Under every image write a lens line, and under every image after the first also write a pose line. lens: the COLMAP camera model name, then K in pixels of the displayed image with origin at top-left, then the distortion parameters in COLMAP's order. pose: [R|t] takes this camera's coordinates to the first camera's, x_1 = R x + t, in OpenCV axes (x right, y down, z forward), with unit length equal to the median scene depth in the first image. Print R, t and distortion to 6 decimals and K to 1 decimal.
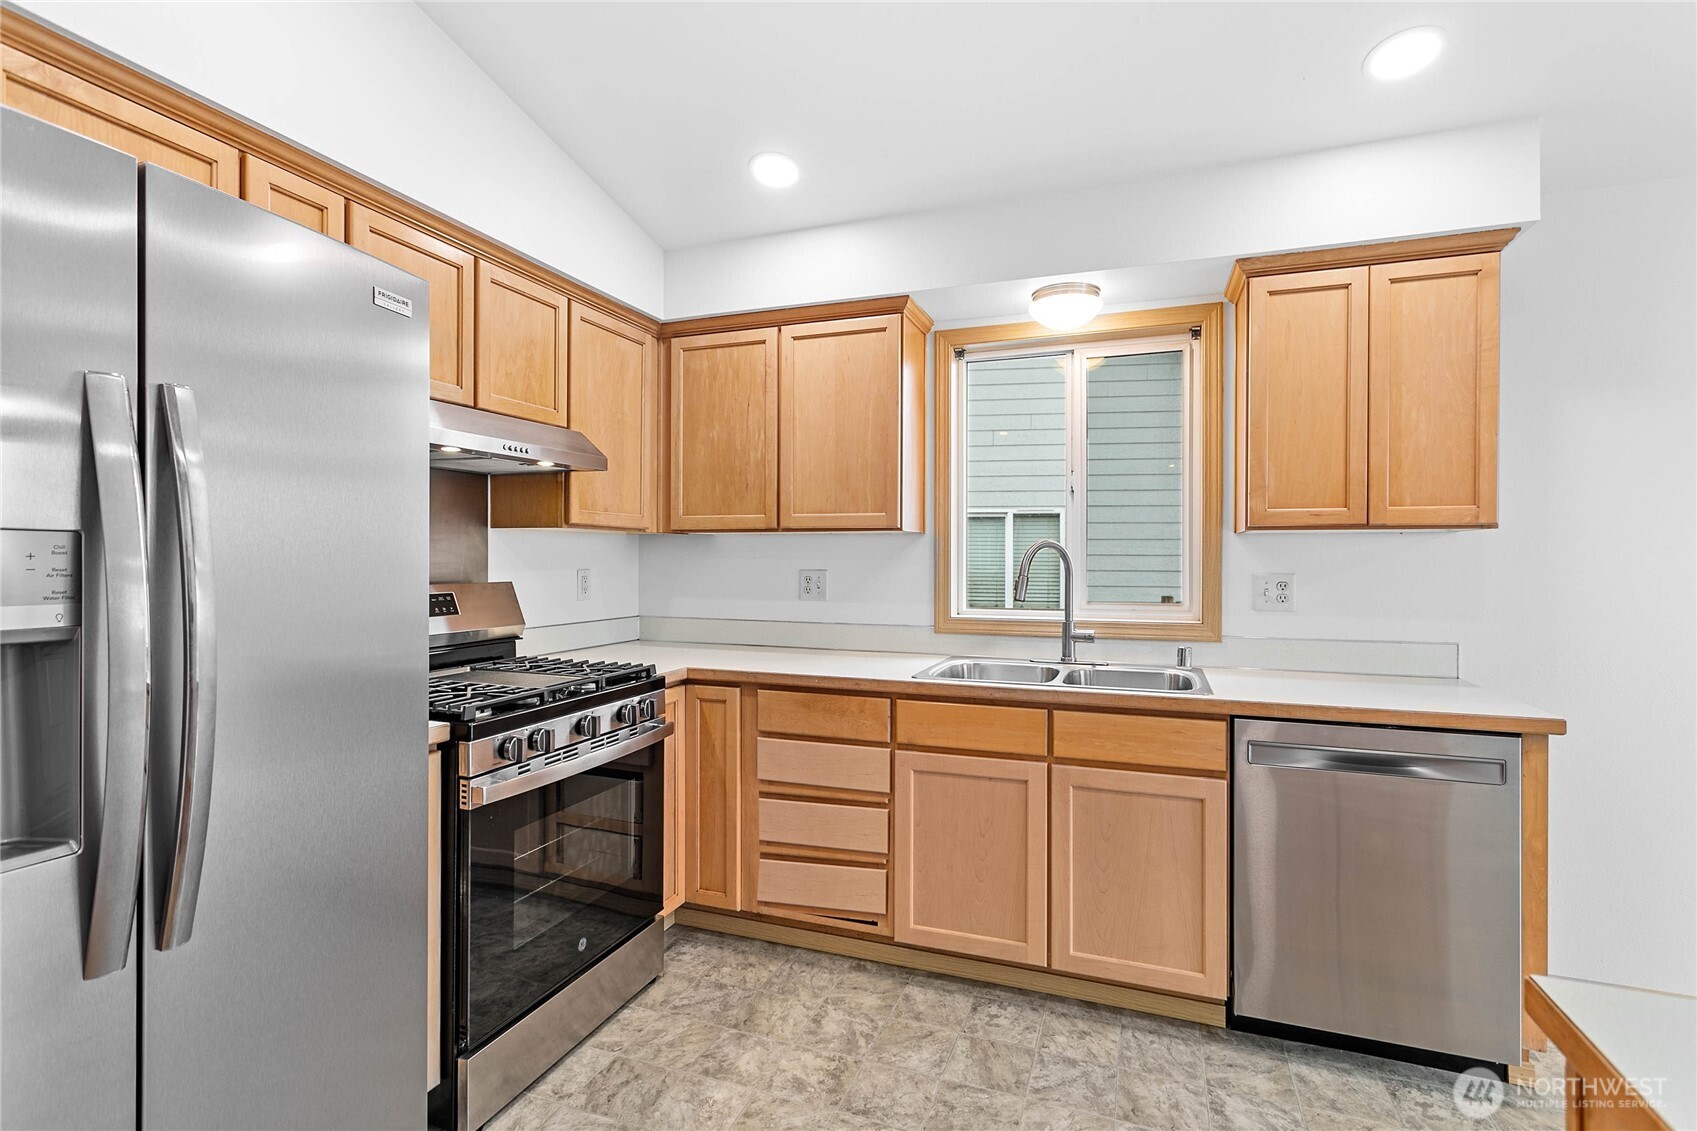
lens RADIAL K [[807.1, 0, 842.3], [0, 807.1, 558.7], [0, 0, 1]] dist [0.001700, 0.000972]
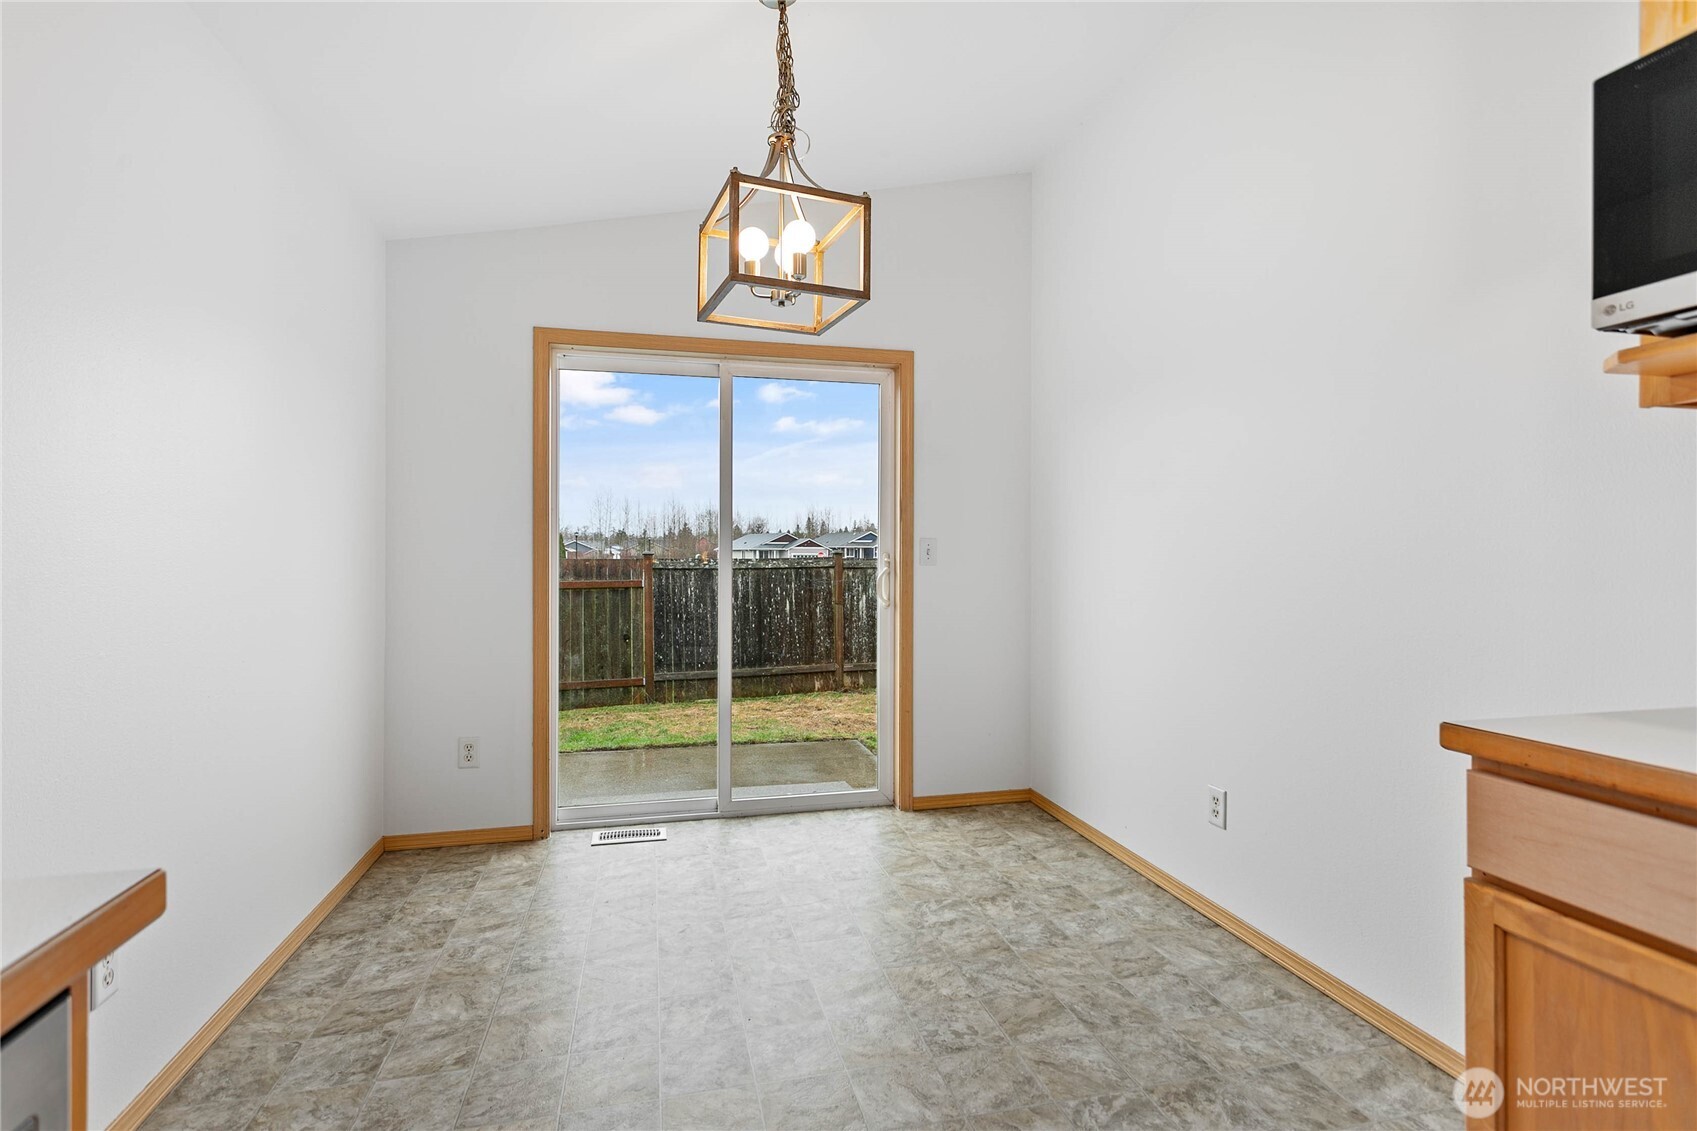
lens RADIAL K [[800.9, 0, 842.4], [0, 800.9, 564.5], [0, 0, 1]] dist [-0.000029, 0.001851]
pose [[-0.562557, -0.010319, 0.826694, -0.416225], [-0.003387, 0.999942, 0.010177, 0.055550], [-0.826752, 0.002925, -0.562560, 1.481844]]
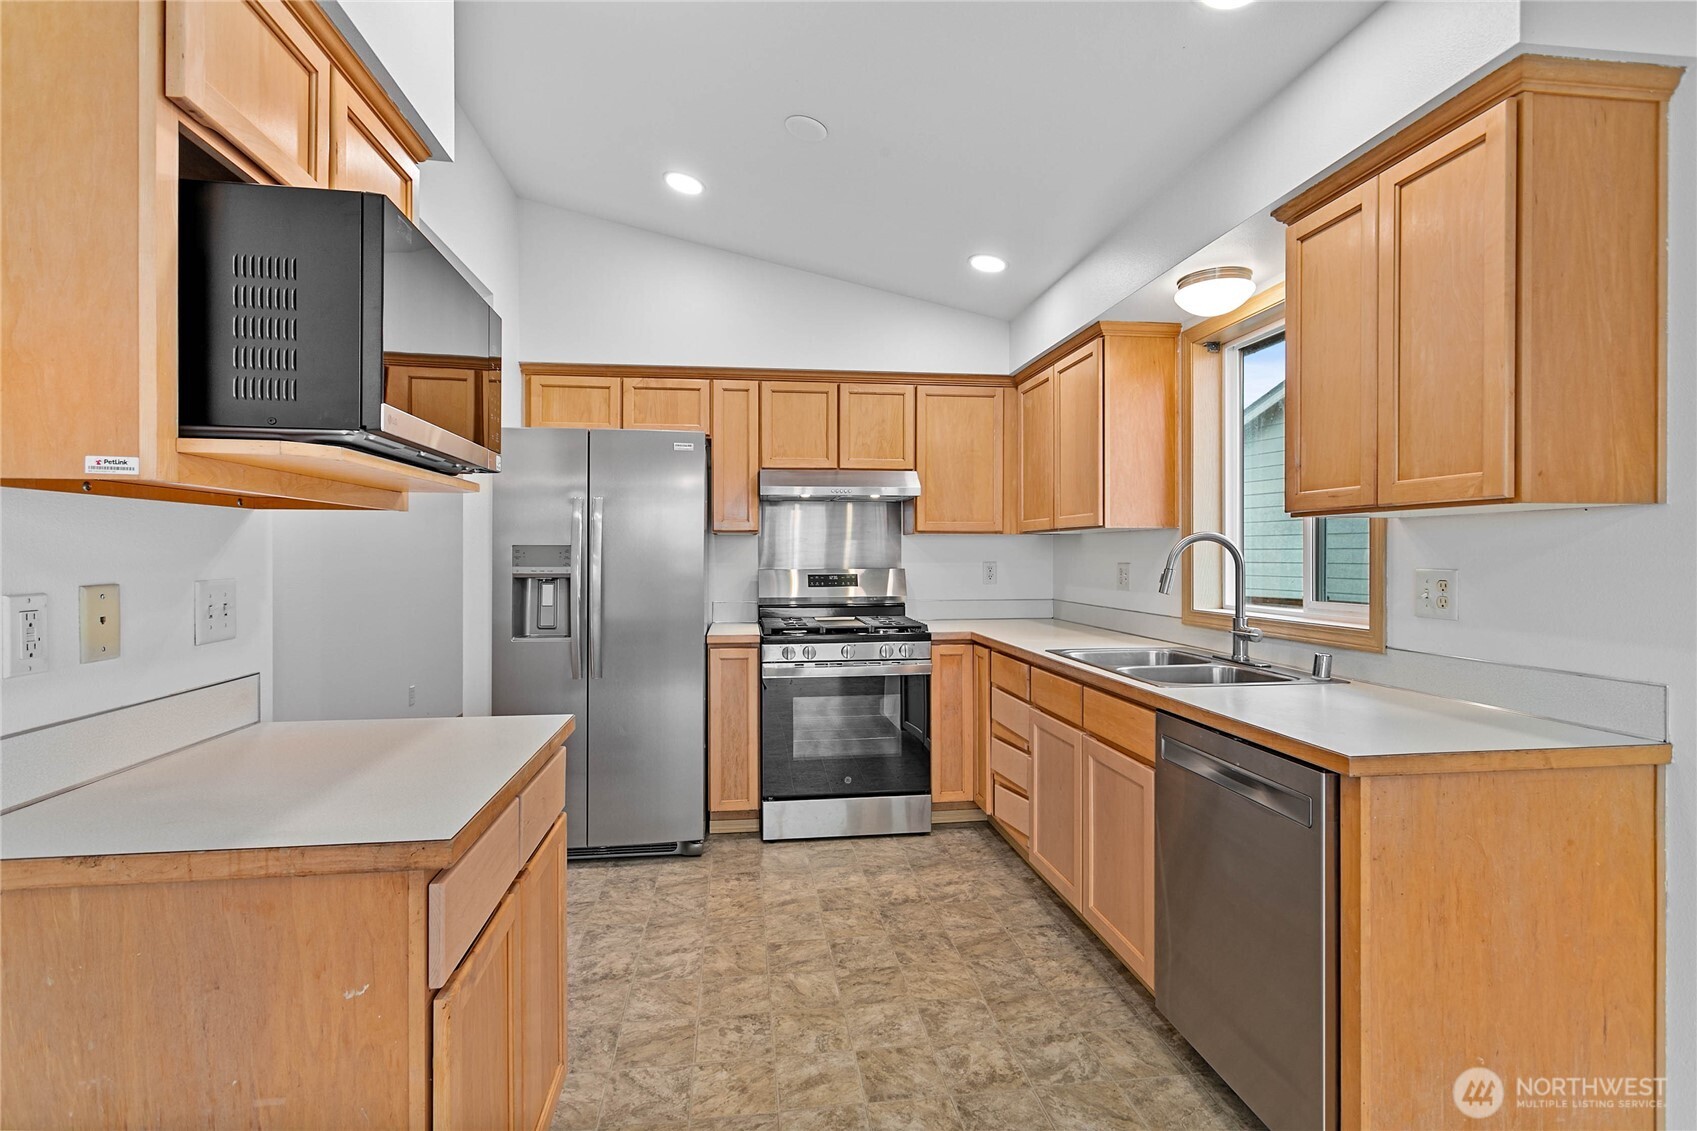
lens RADIAL K [[800.9, 0, 842.4], [0, 800.9, 564.5], [0, 0, 1]] dist [-0.000029, 0.001851]
pose [[0.474354, 0.006956, -0.880307, 1.020609], [0.000511, 0.999966, 0.008177, 0.007536], [0.880334, -0.004328, 0.474334, 0.166423]]
